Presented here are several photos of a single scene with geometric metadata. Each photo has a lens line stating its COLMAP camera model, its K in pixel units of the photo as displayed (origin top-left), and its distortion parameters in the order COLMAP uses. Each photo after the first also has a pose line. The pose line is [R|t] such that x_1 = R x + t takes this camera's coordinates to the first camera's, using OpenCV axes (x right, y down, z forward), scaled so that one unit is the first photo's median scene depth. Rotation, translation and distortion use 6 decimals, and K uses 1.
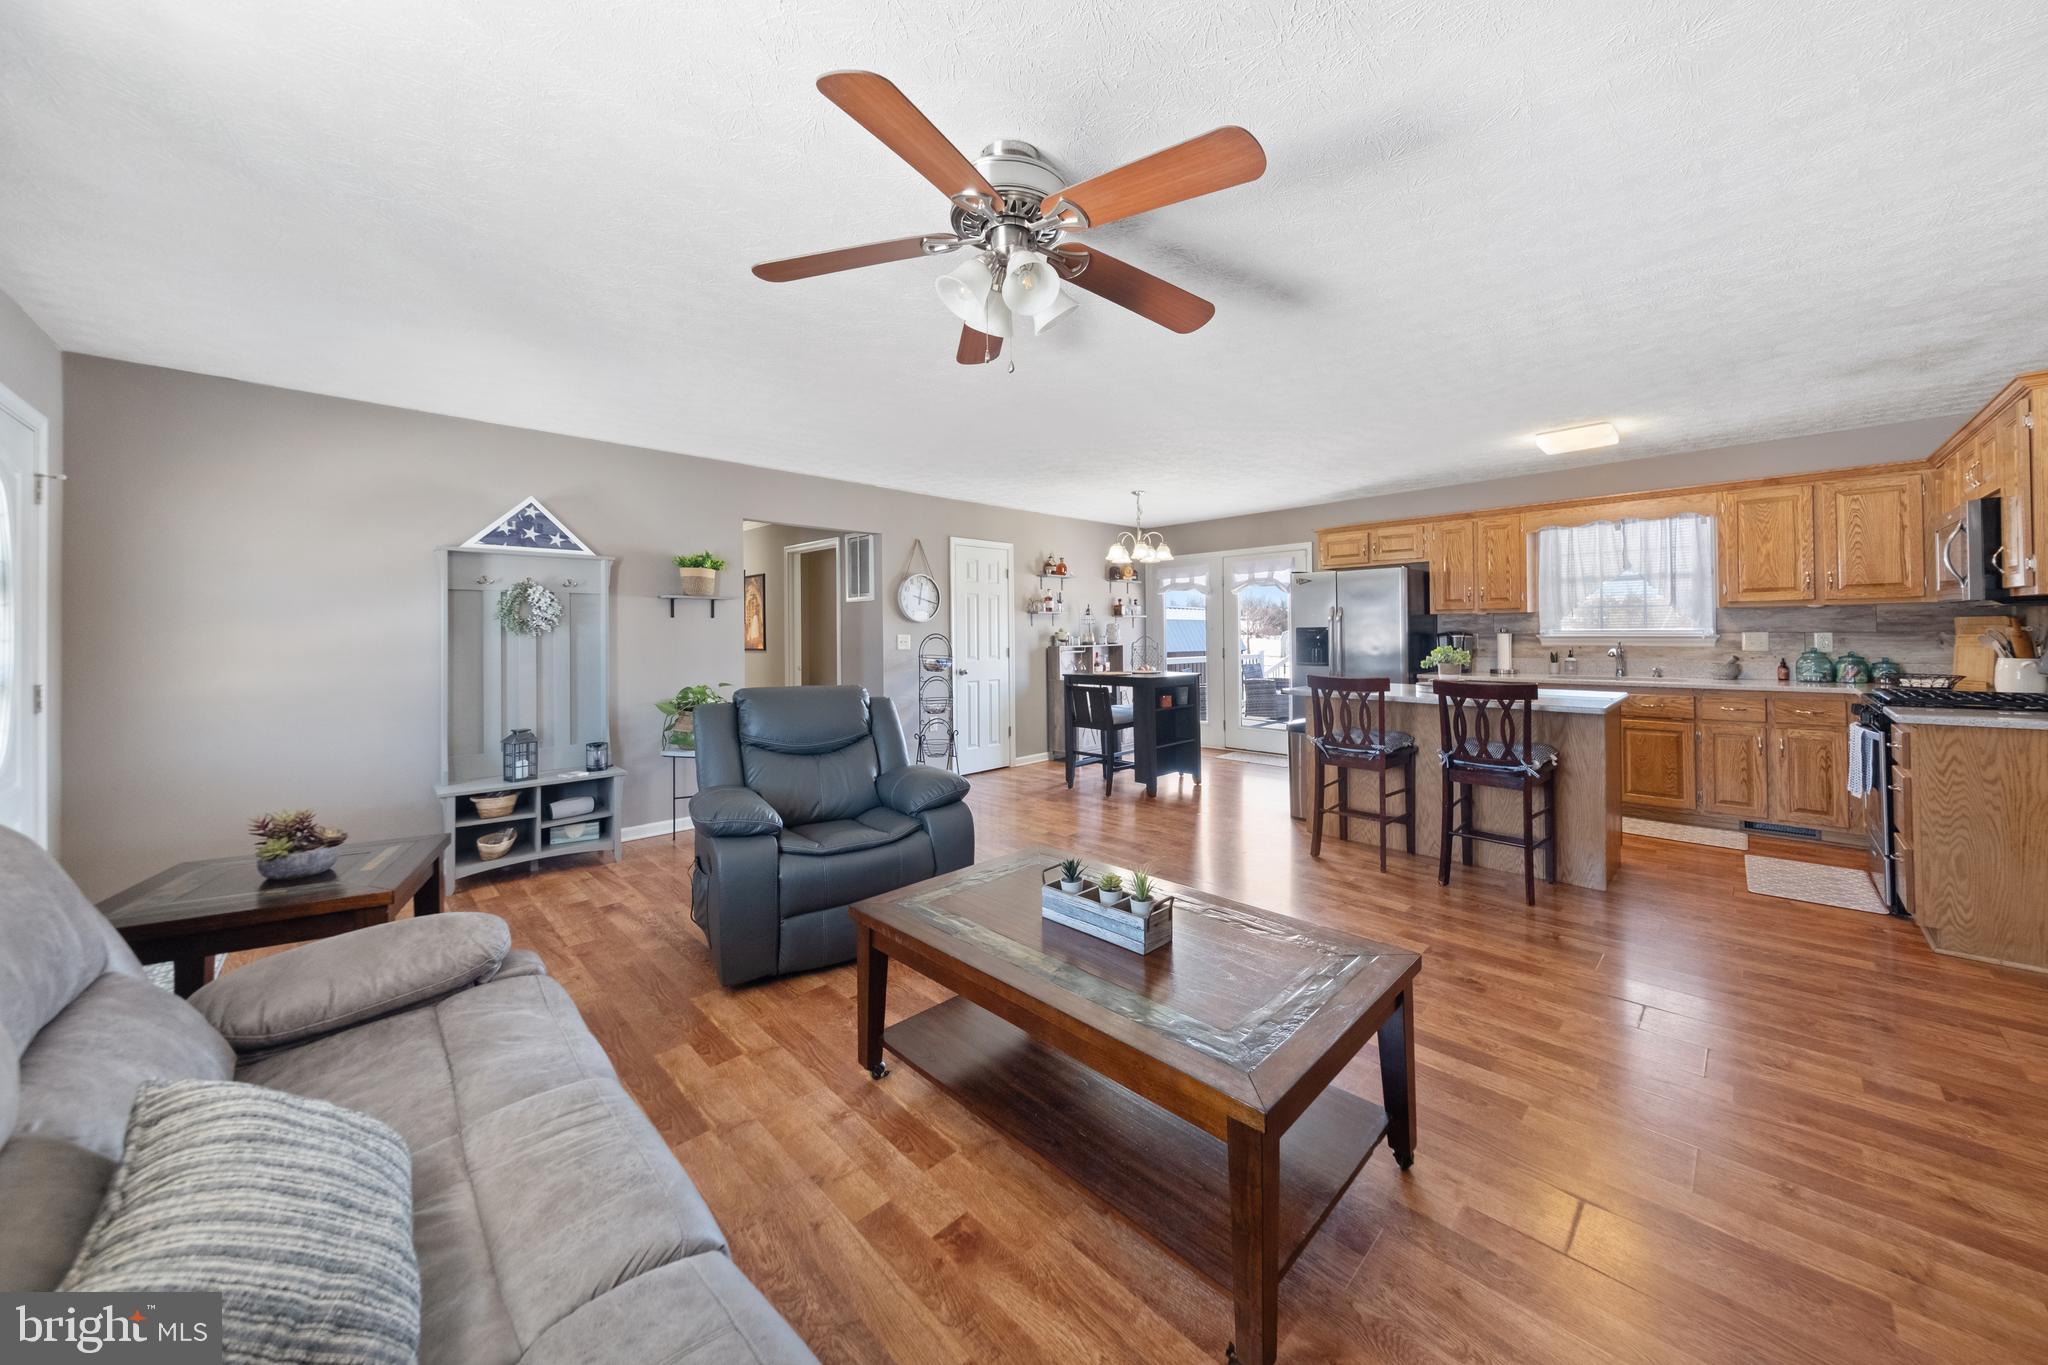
lens RADIAL K [[717.4, 0, 1029.4], [0, 717.4, 624.3], [0, 0, 1]] dist [-0.000048, 0.000044]
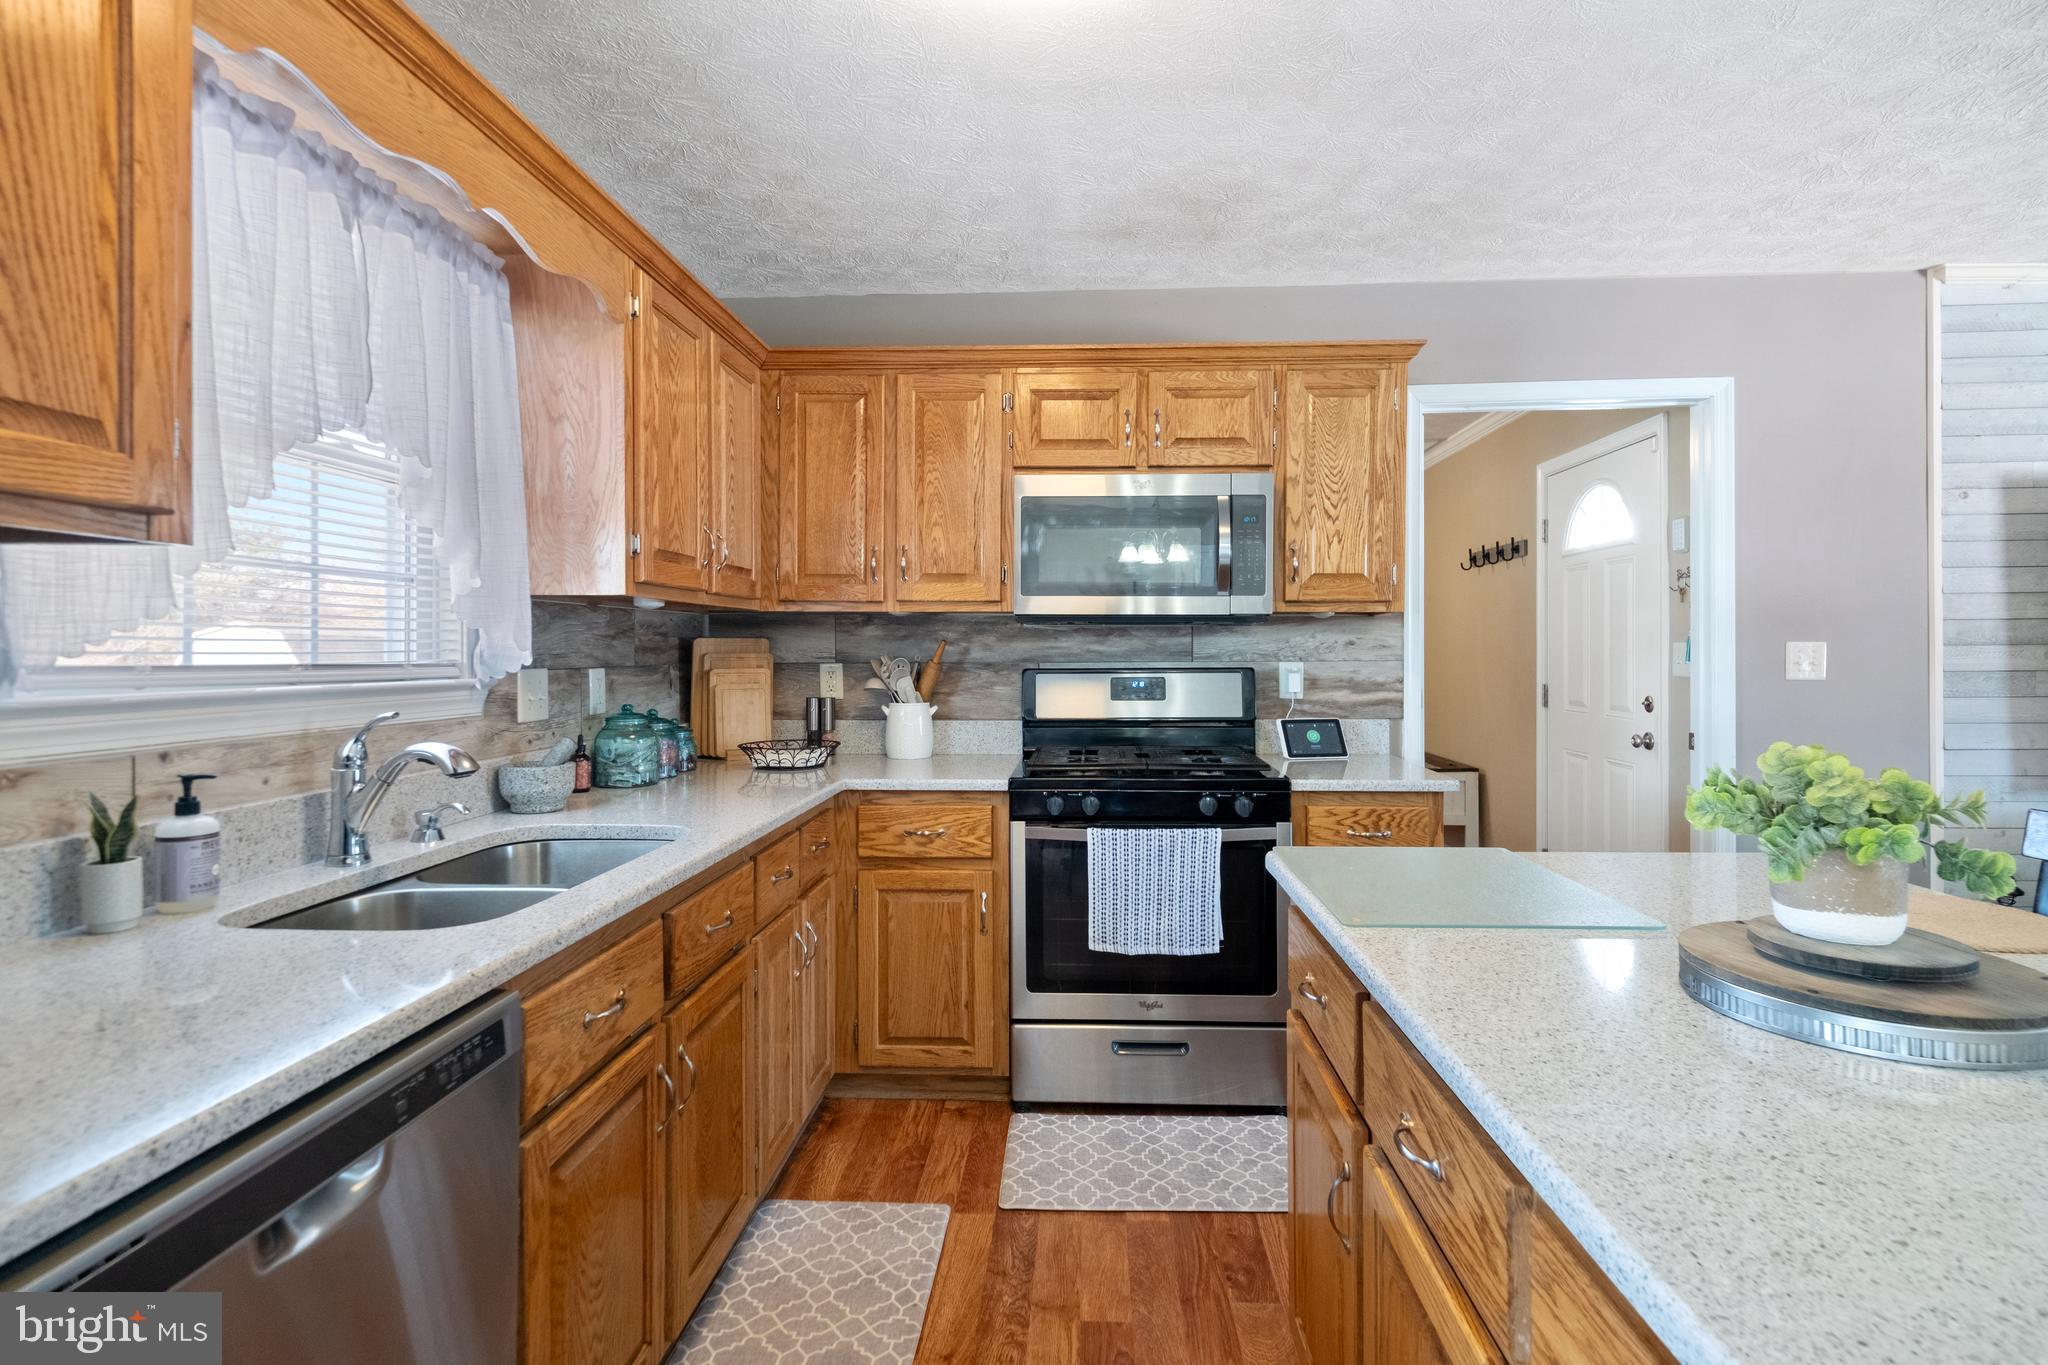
lens RADIAL K [[986.1, 0, 1027.5], [0, 986.1, 656.3], [0, 0, 1]] dist [0.015563, 0.000024]
pose [[-0.674172, 0.009150, 0.738518, 0.459710], [0.002875, 0.999948, -0.009764, 0.009919], [-0.738569, -0.004460, -0.674163, 1.100426]]
